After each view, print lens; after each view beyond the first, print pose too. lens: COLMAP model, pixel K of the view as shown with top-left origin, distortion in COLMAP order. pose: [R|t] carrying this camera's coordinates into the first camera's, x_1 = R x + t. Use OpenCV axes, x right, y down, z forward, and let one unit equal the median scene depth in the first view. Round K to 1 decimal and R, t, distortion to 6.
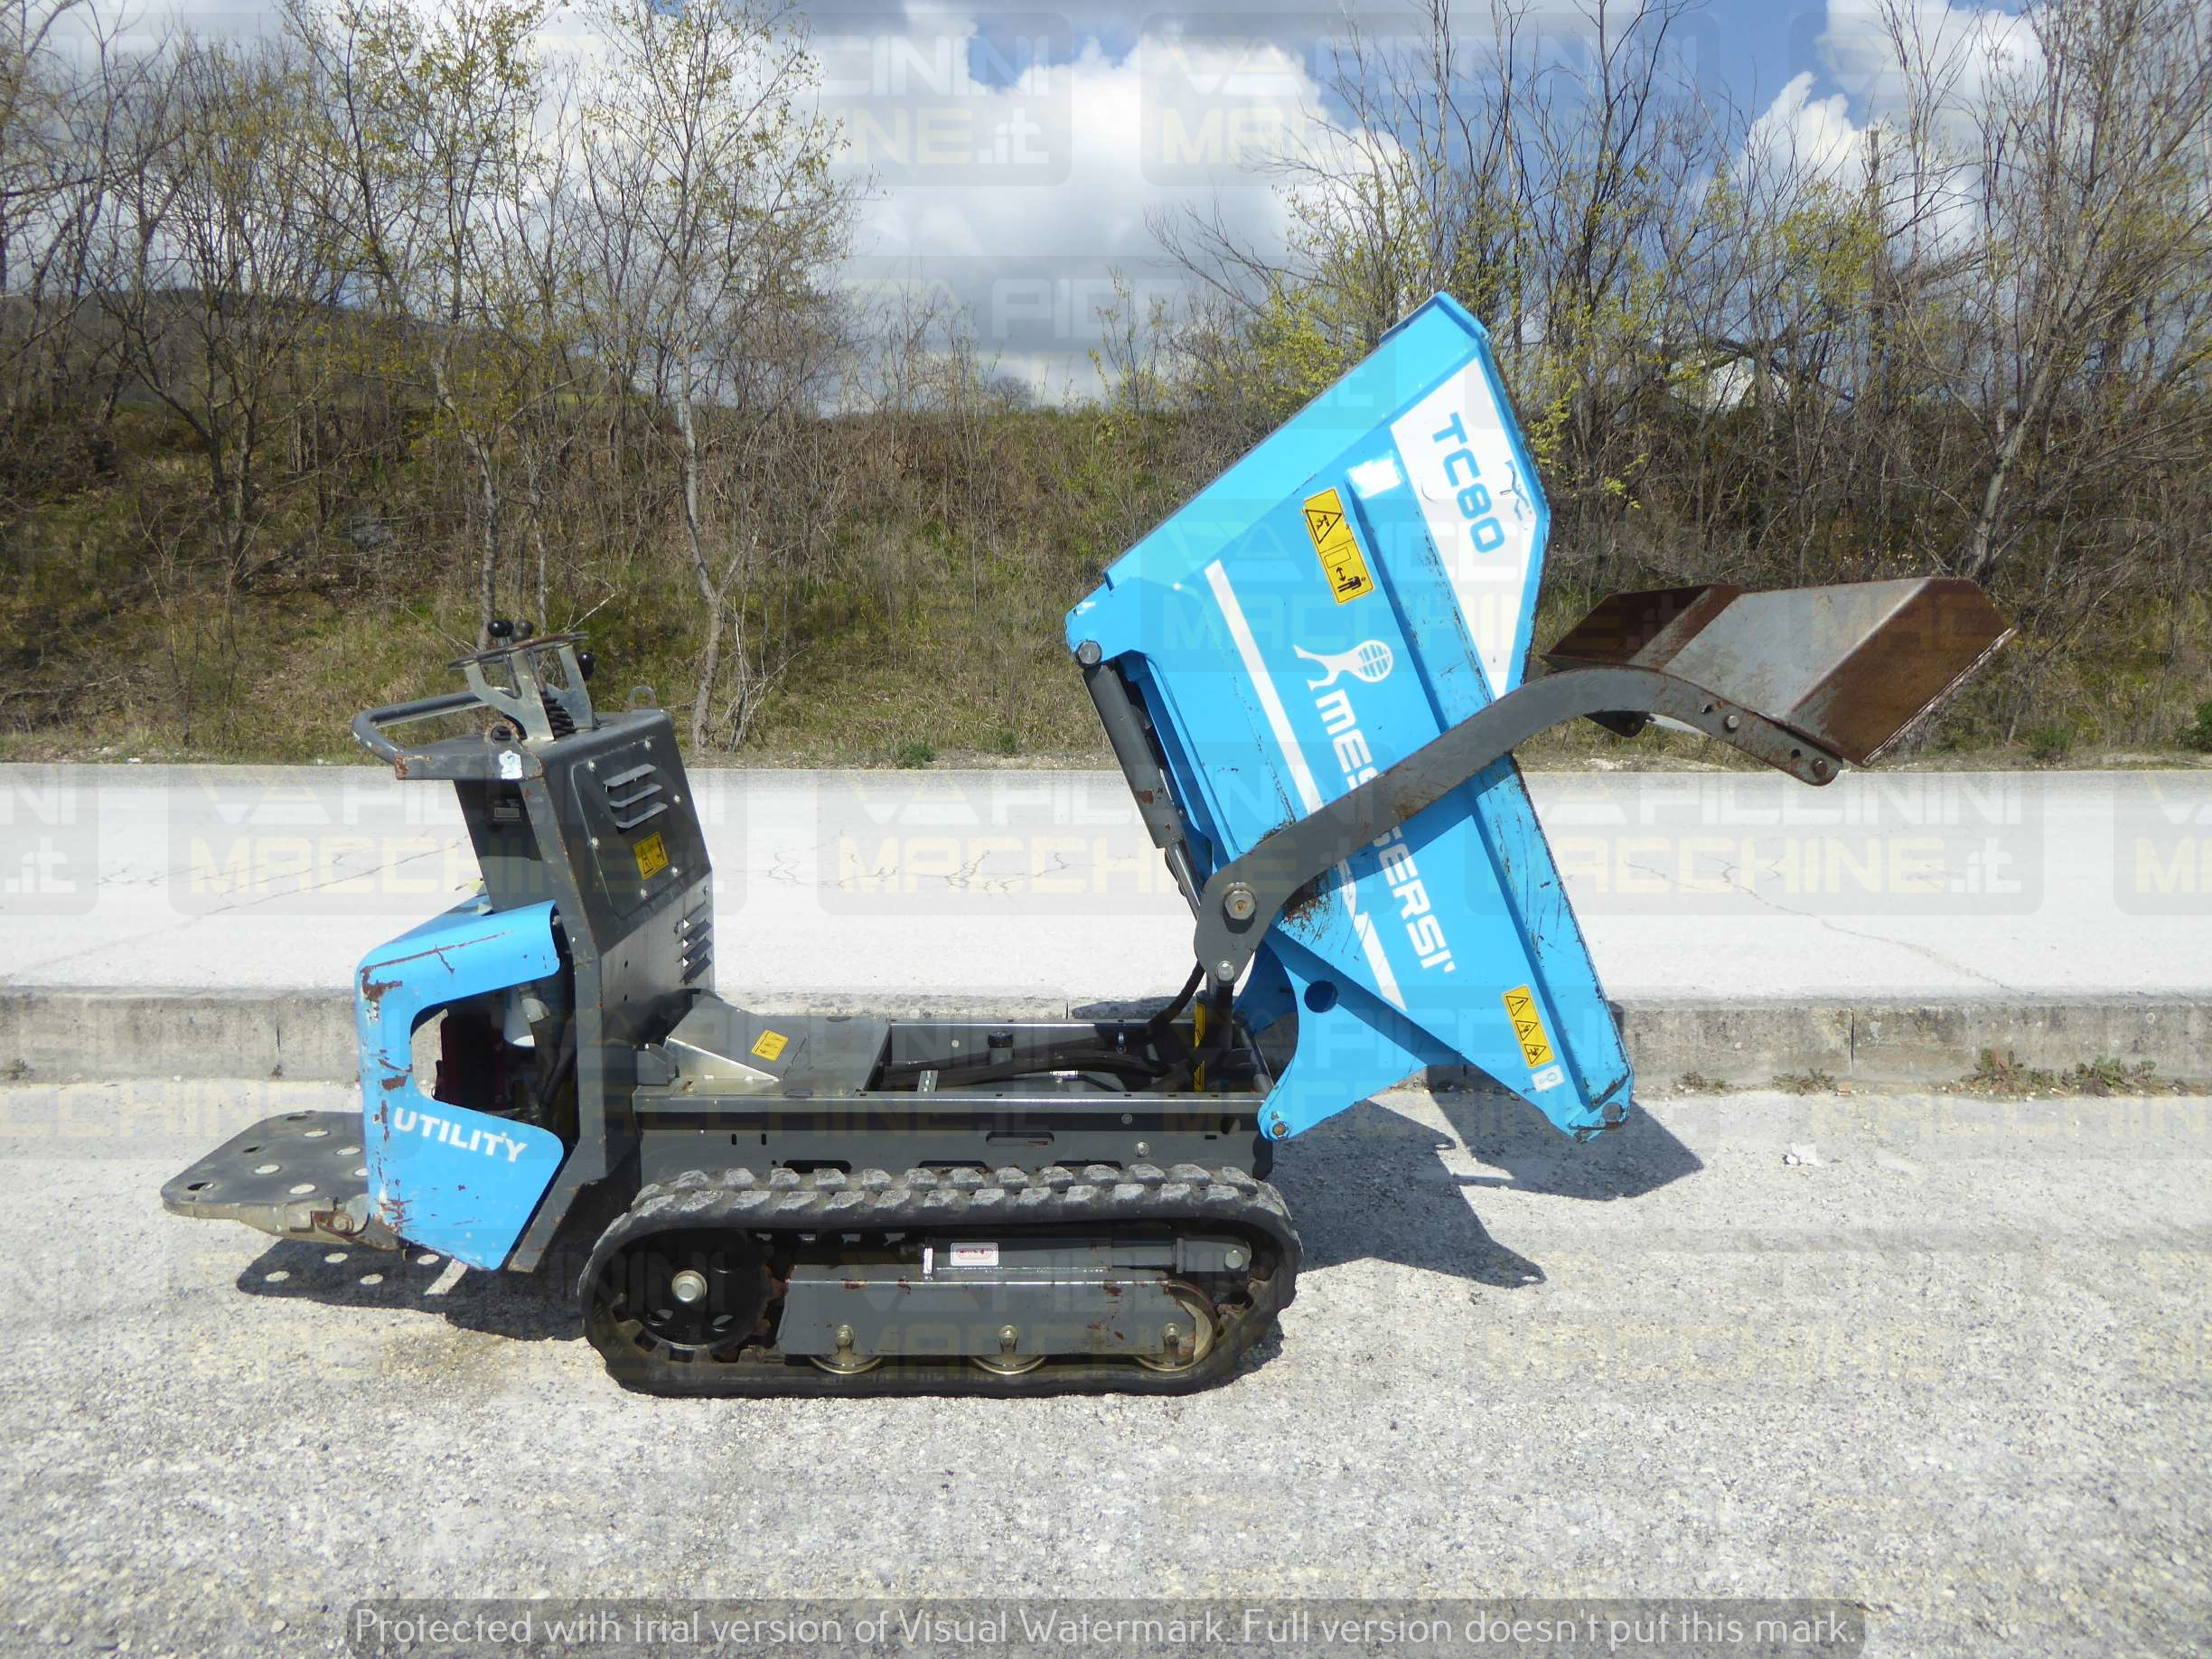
lens RADIAL K [[1591.2, 0, 1080.5], [0, 1591.2, 819.2], [0, 0, 1]] dist [-0.000034, -0.003457]
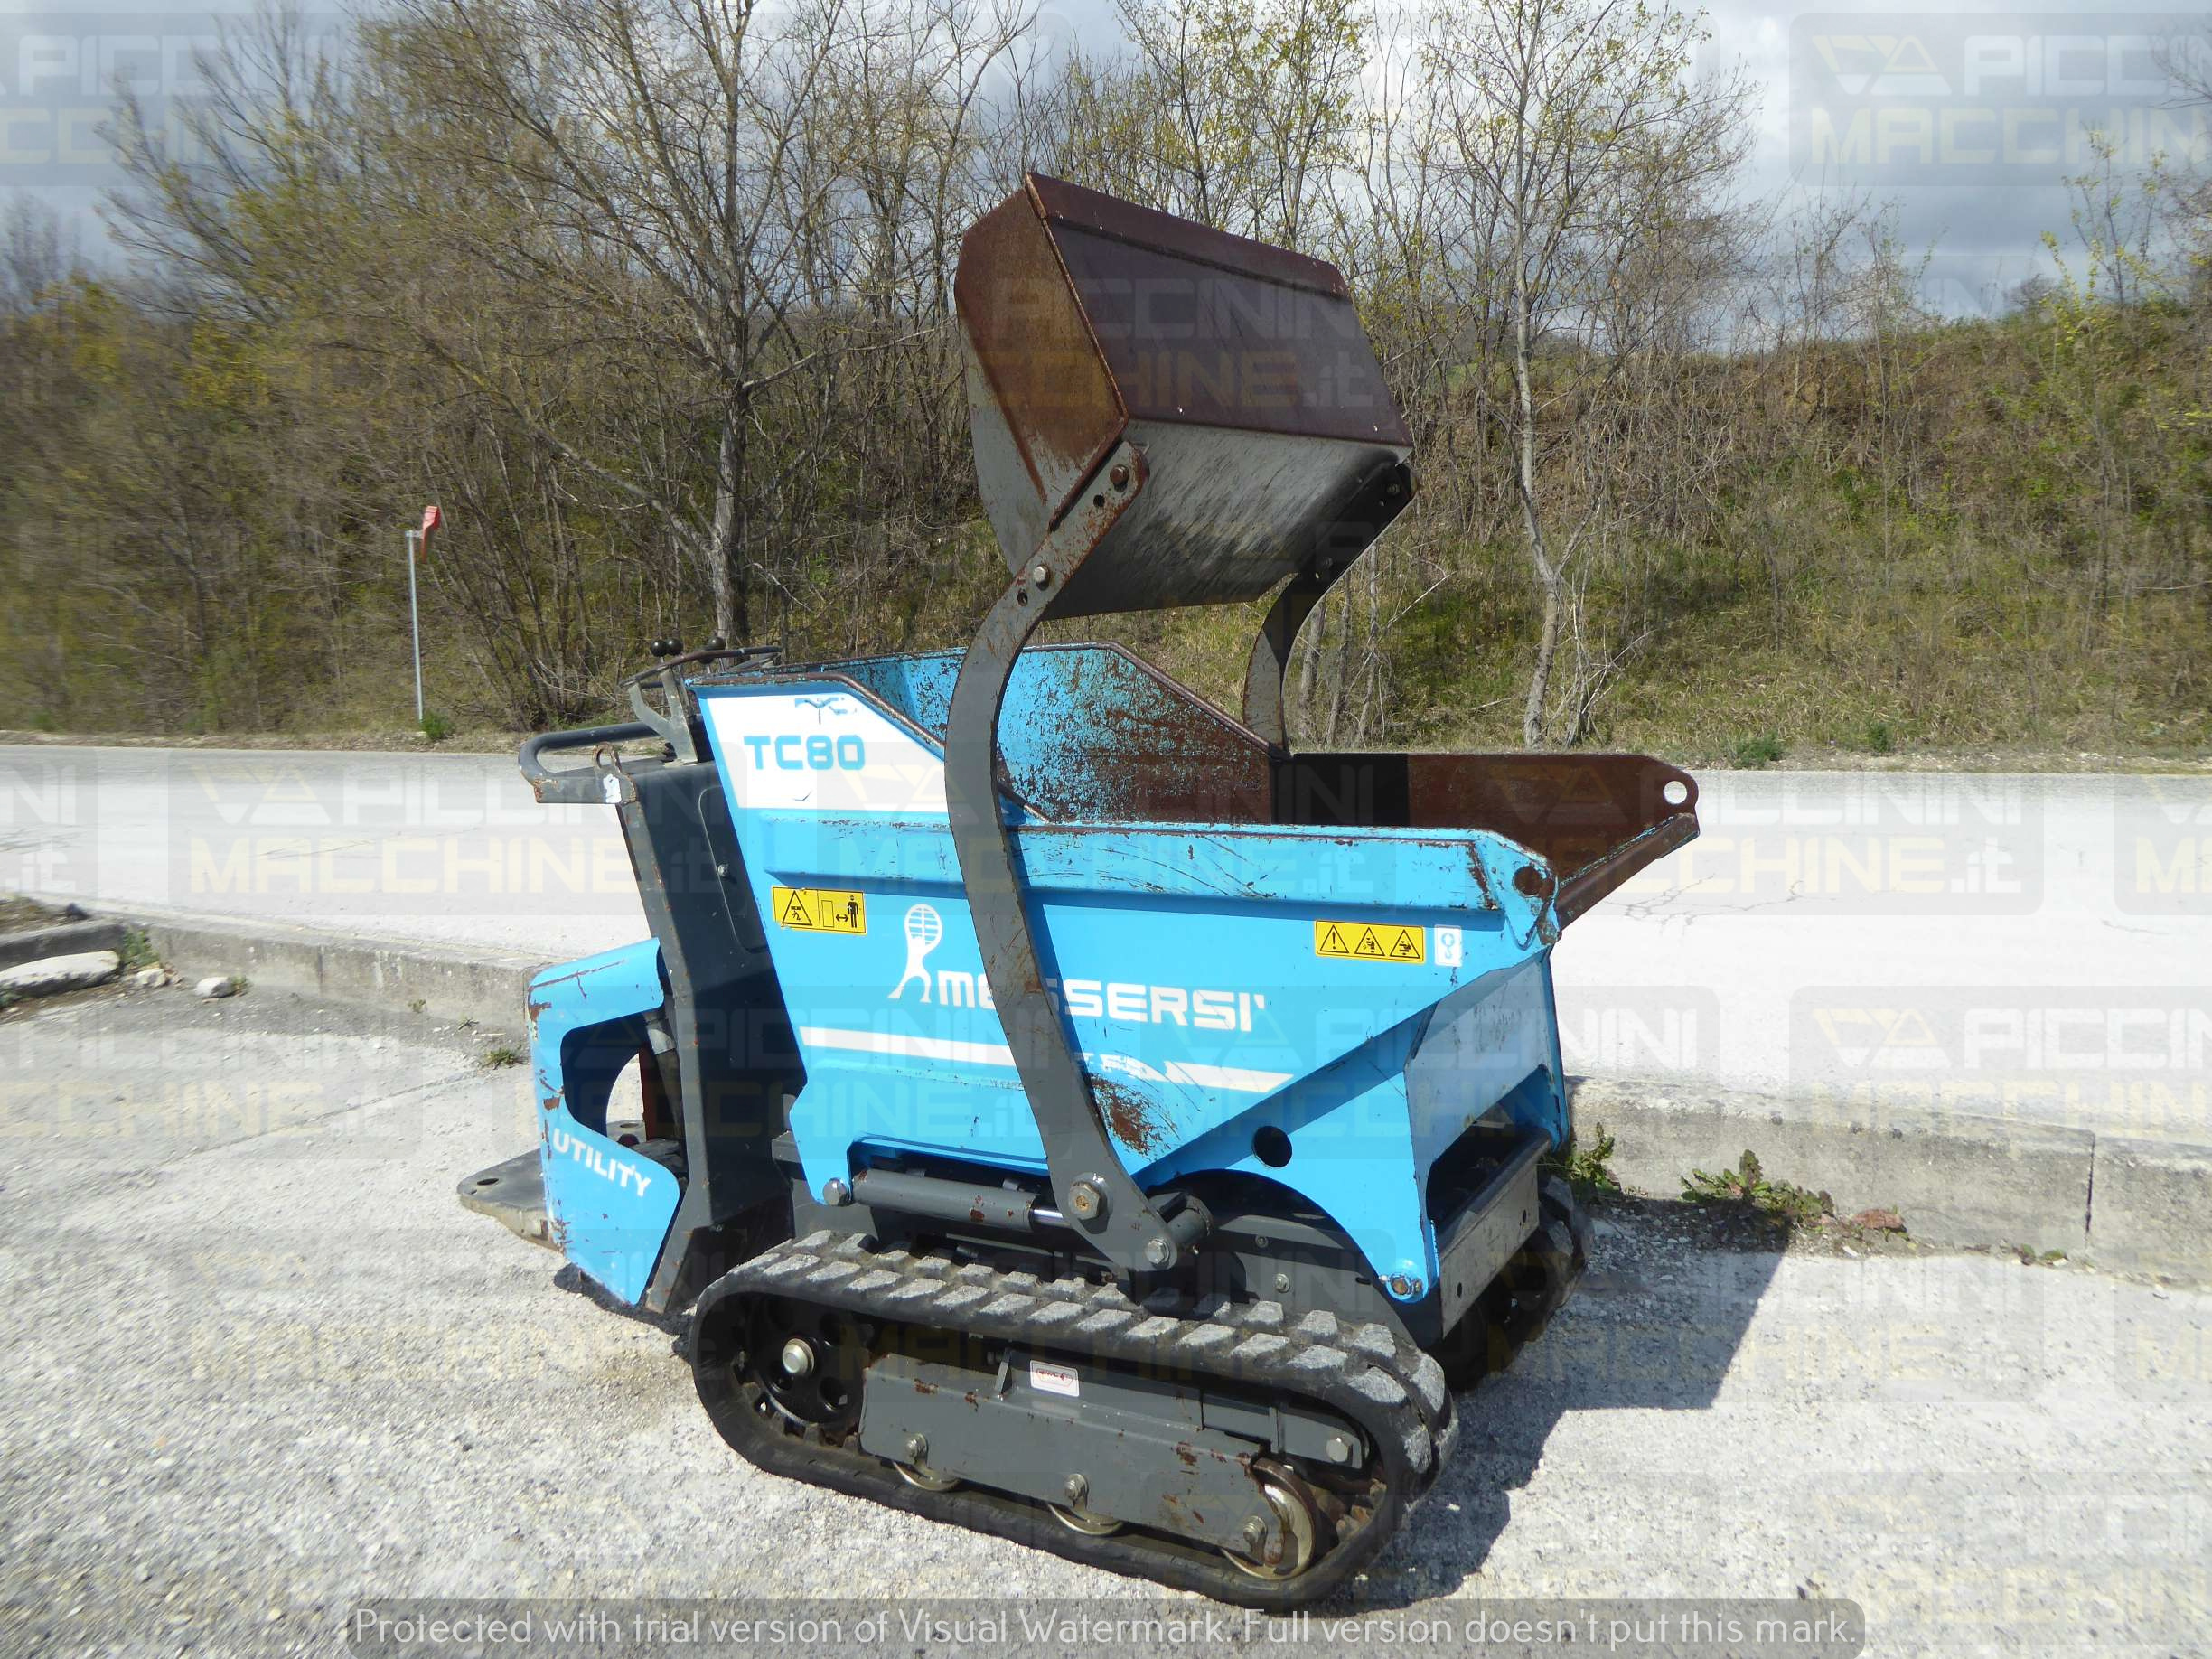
lens RADIAL K [[1741.1, 0, 1108.6], [0, 1741.1, 821.4], [0, 0, 1]] dist [0.011161, -0.011689]
pose [[0.861657, 0.023614, -0.506942, 0.418143], [-0.022451, 0.999713, 0.008408, -0.028647], [0.506995, 0.004137, 0.861939, 0.223541]]
